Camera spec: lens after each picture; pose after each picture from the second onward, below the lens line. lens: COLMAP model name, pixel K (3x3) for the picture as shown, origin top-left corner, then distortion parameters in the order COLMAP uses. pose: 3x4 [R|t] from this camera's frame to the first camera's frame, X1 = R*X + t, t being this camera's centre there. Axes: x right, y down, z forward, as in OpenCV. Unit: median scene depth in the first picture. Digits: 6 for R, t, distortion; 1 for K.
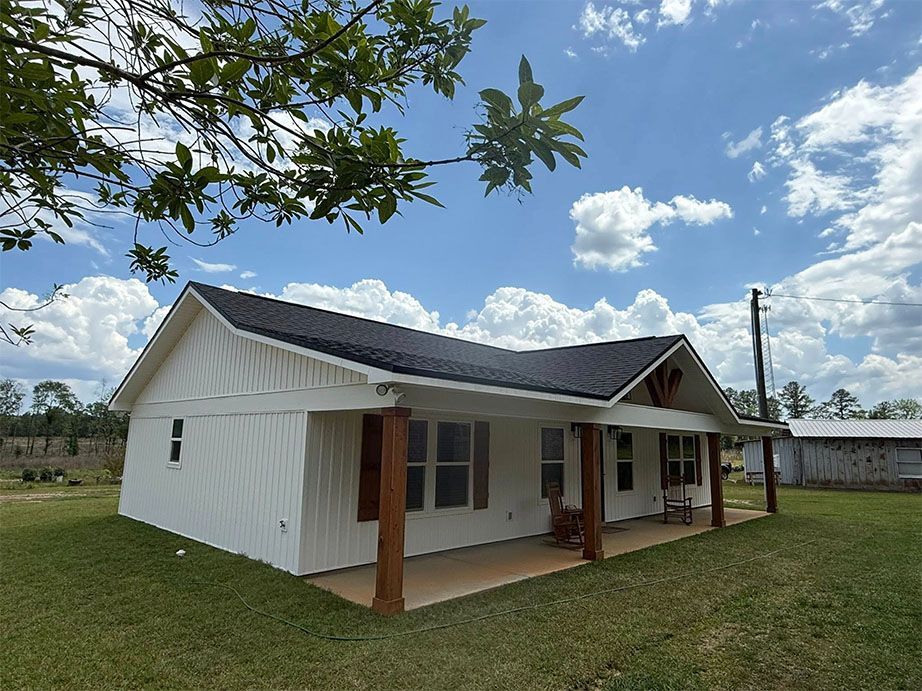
lens RADIAL K [[549.9, 0, 461.0], [0, 549.9, 345.5], [0, 0, 1]] dist [-0.002167, -0.000087]
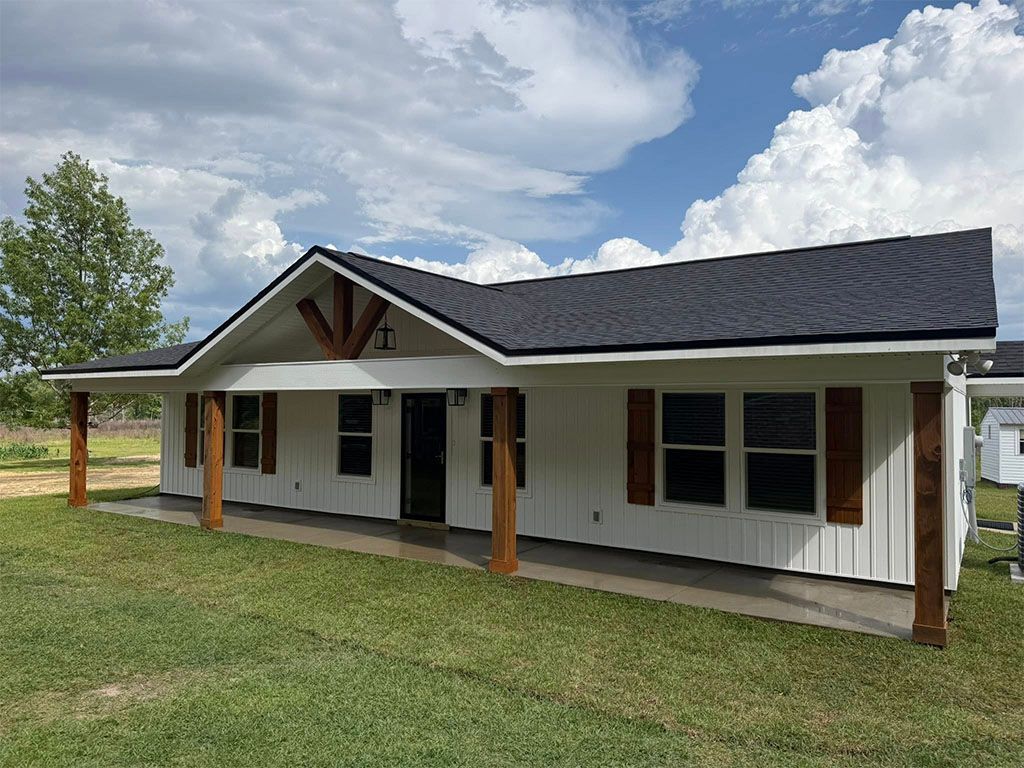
lens RADIAL K [[712.0, 0, 512.0], [0, 712.0, 384.0], [0, 0, 1]] dist [0.128011, -0.185500]
pose [[0.169880, -0.051764, -0.984104, 2.803937], [0.168708, 0.985404, -0.022709, 0.439946], [0.970916, -0.162168, 0.176134, 2.301824]]
